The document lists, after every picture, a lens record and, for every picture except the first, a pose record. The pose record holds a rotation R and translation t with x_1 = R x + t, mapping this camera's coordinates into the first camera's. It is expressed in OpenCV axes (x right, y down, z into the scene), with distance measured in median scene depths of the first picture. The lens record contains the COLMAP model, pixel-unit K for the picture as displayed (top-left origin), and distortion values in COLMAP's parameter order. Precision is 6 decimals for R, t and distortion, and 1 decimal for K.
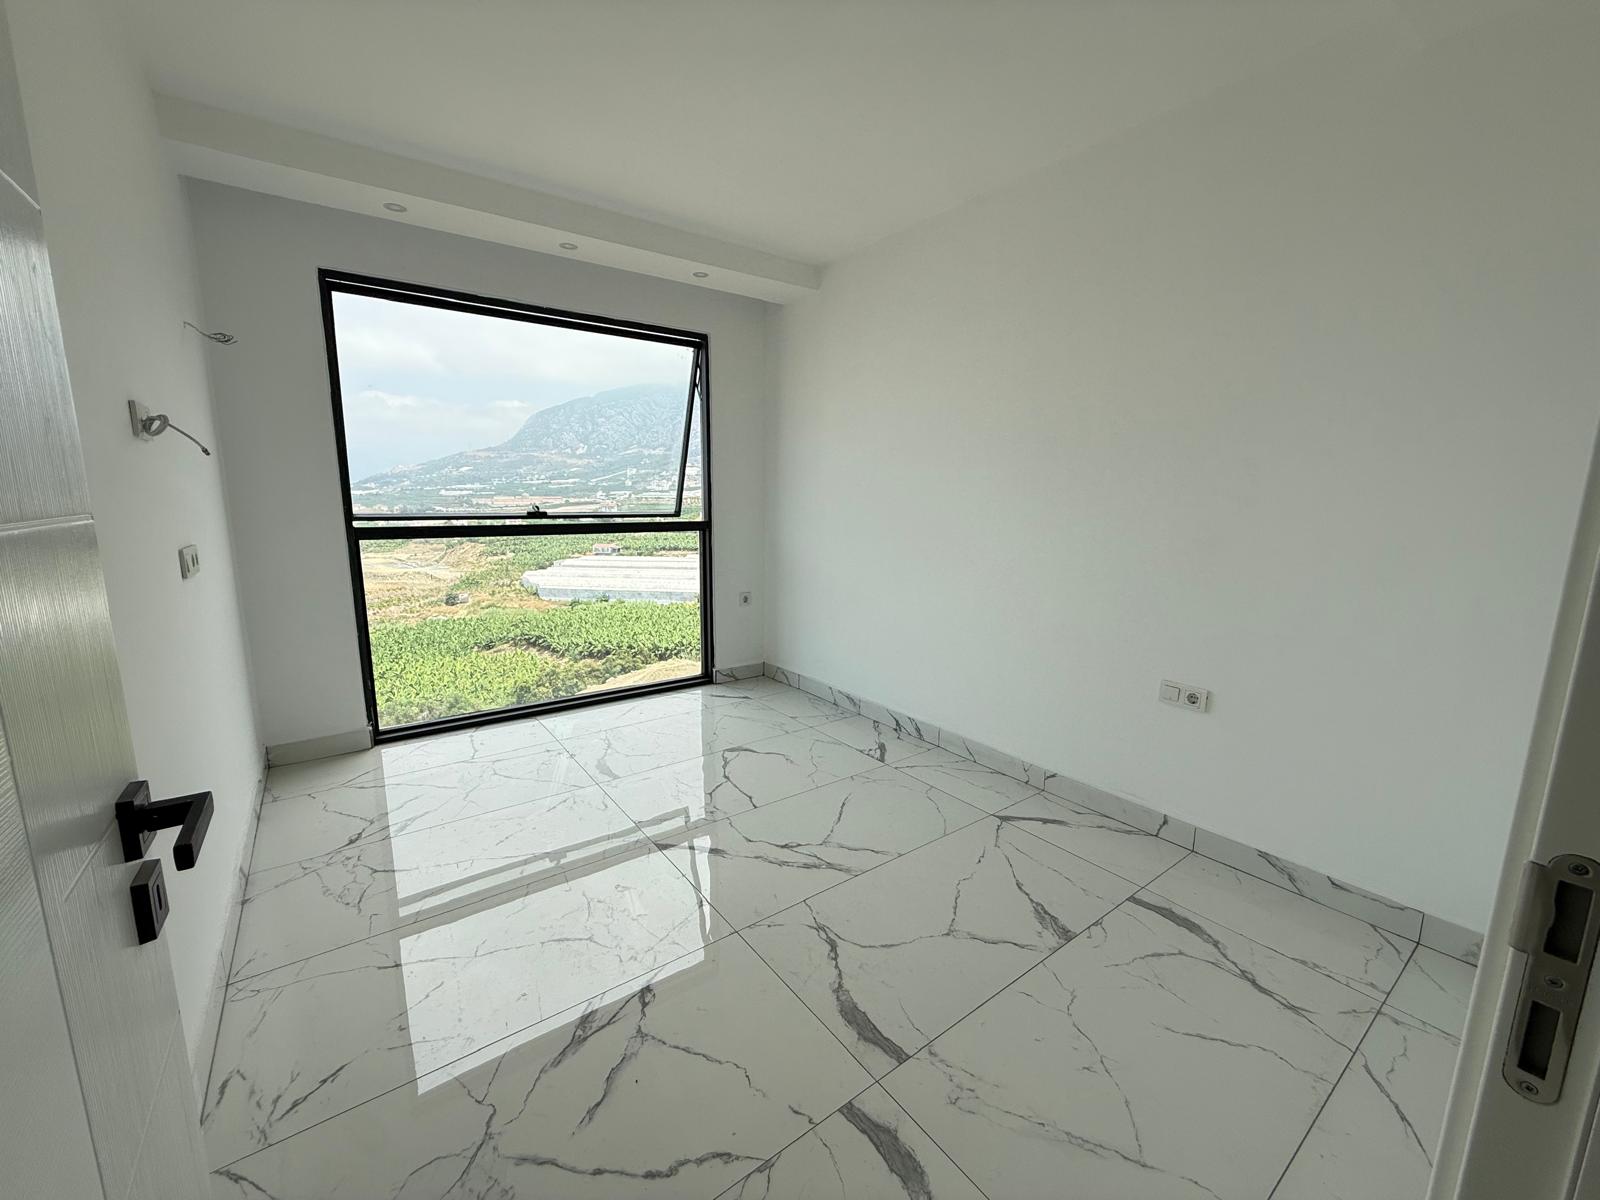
lens RADIAL K [[635.2, 0, 800.4], [0, 635.2, 603.8], [0, 0, 1]] dist [-0.000203, -0.000666]
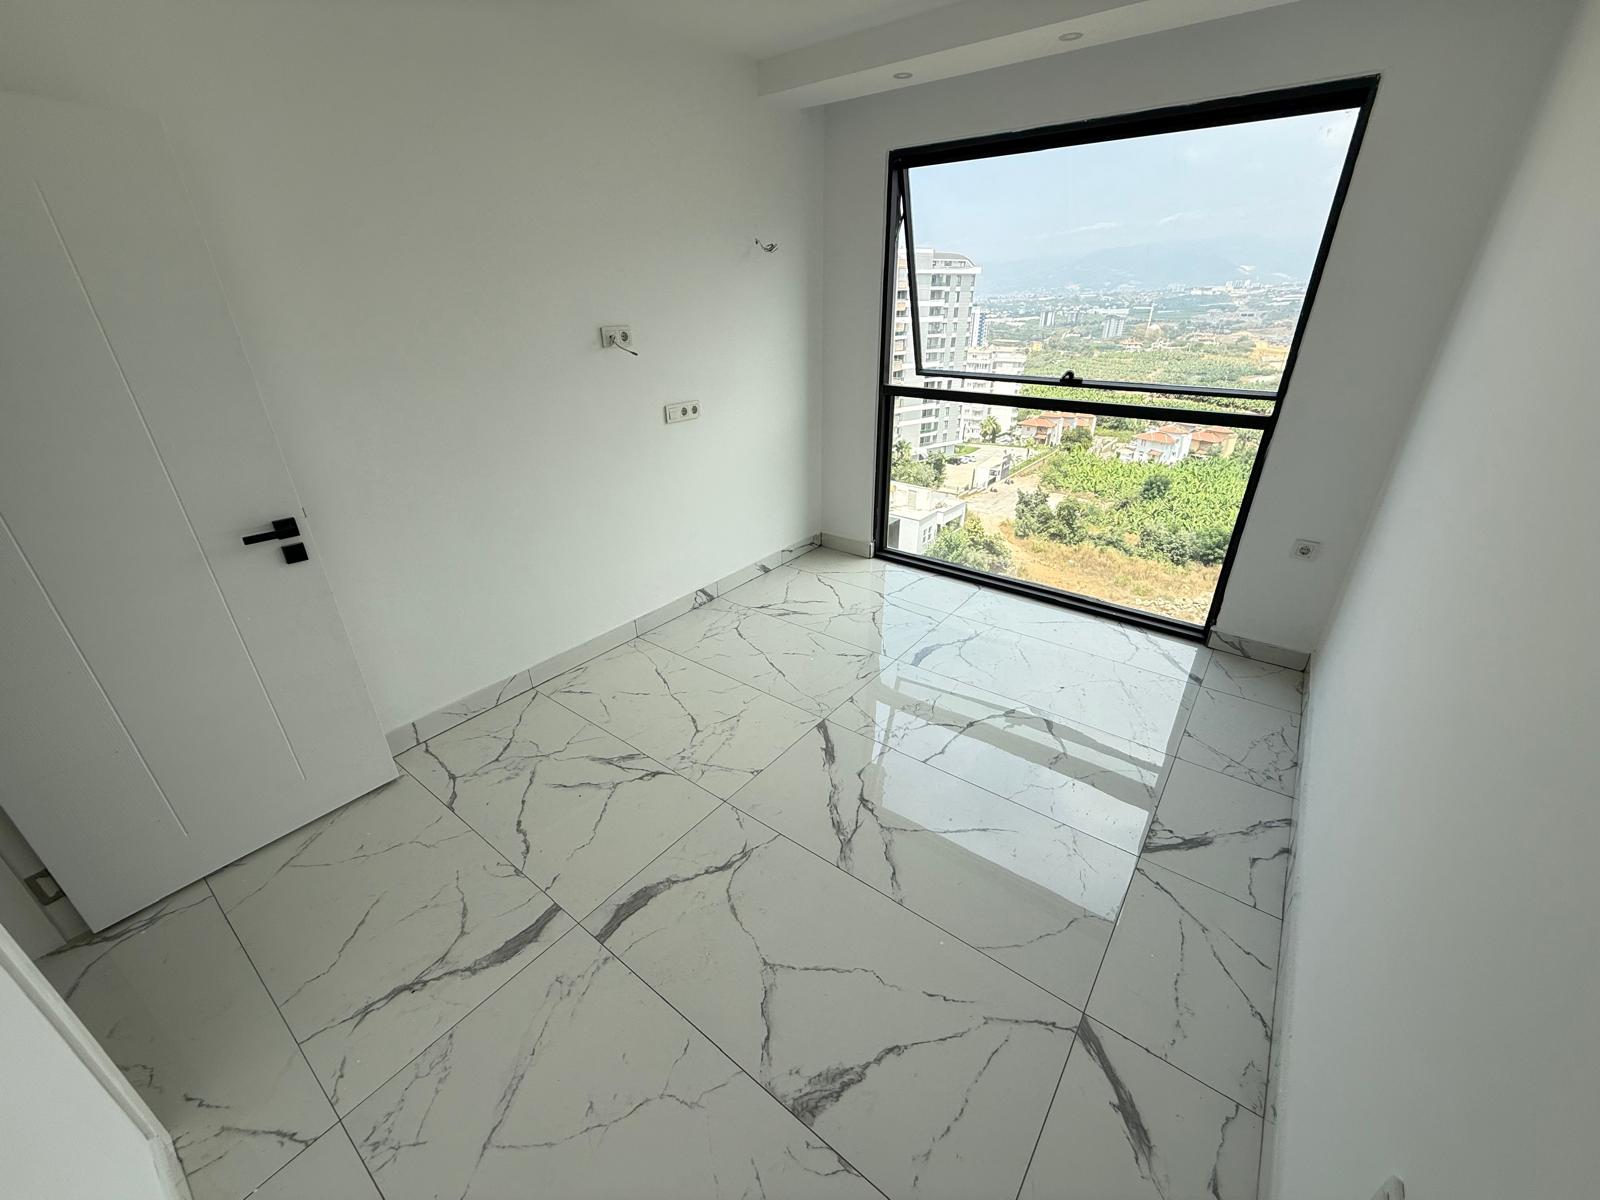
lens RADIAL K [[635.2, 0, 792.8], [0, 635.2, 605.5], [0, 0, 1]] dist [-0.000203, -0.000666]
pose [[0.273861, 0.410792, -0.869627, 0.790831], [-0.151636, 0.911328, 0.382738, -0.278817], [0.949740, 0.027049, 0.311868, 0.723792]]
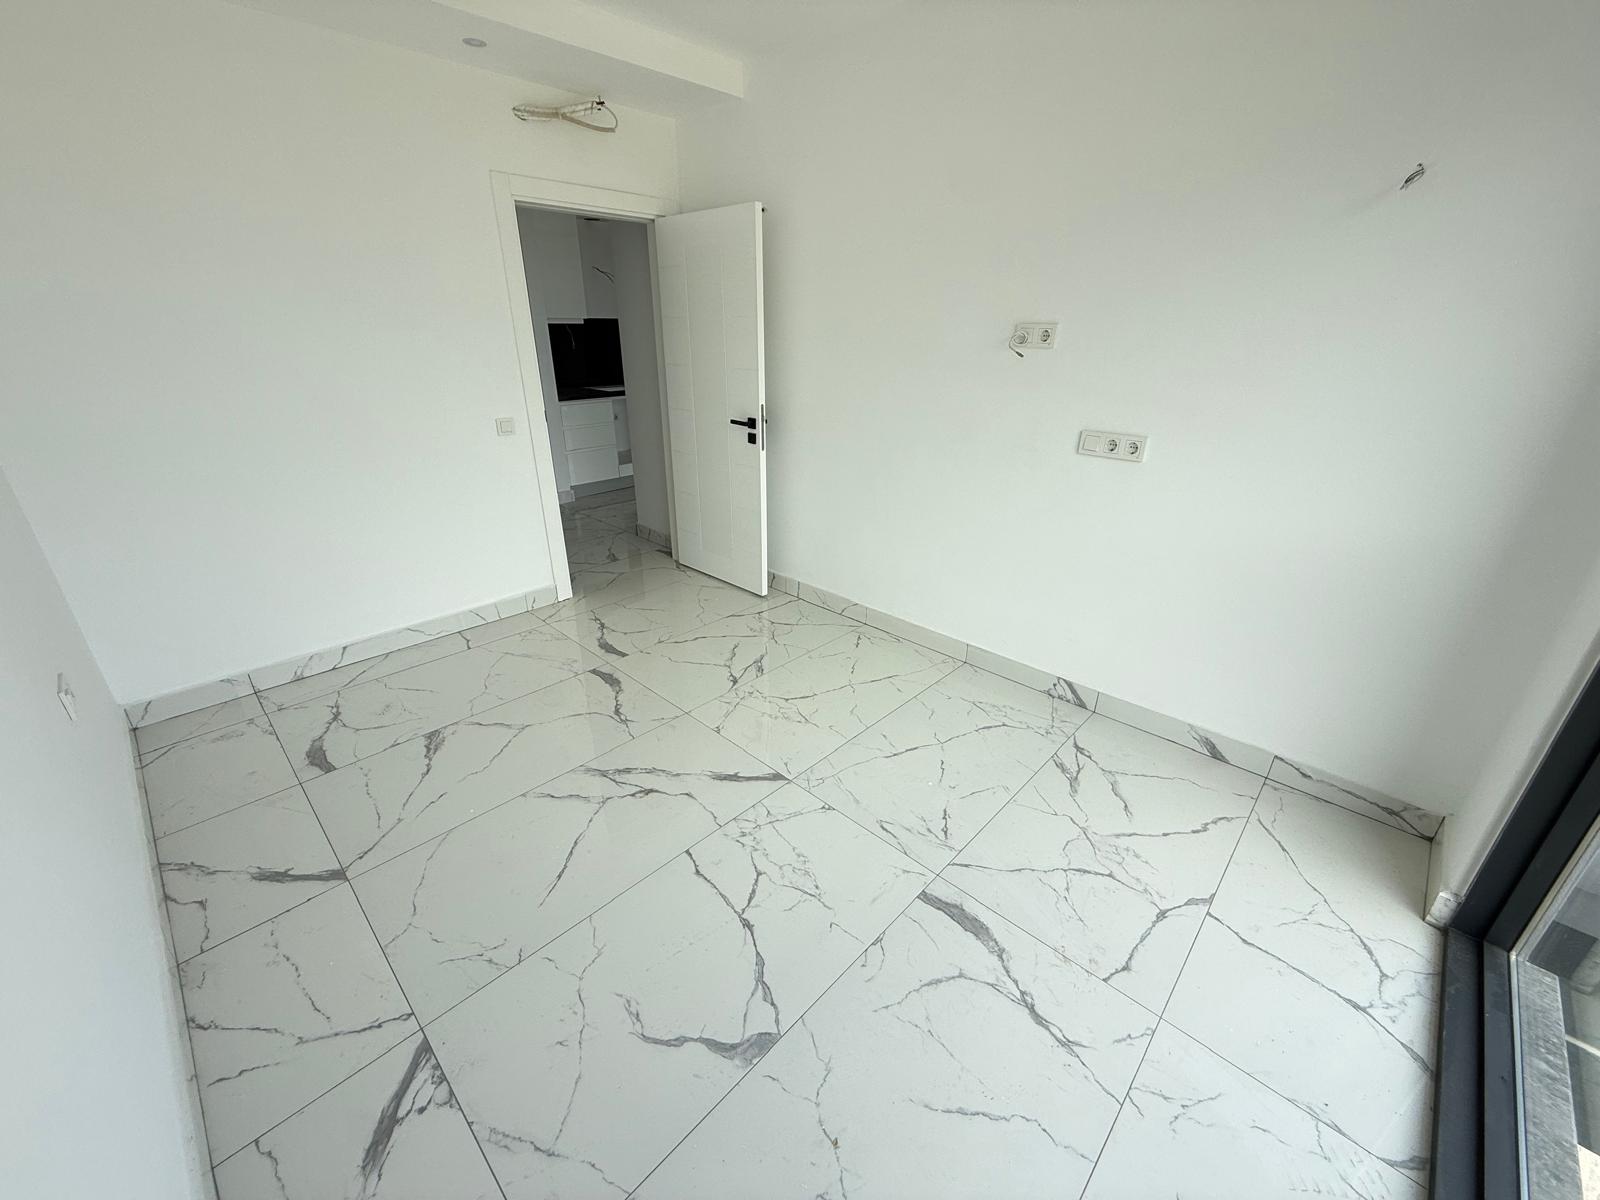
lens RADIAL K [[635.2, 0, 801.8], [0, 635.2, 609.9], [0, 0, 1]] dist [-0.000203, -0.000666]
pose [[-0.985048, 0.057238, -0.162495, -0.132881], [-0.044078, 0.828073, 0.558885, -0.450066], [0.166547, 0.557691, -0.813169, 1.999280]]
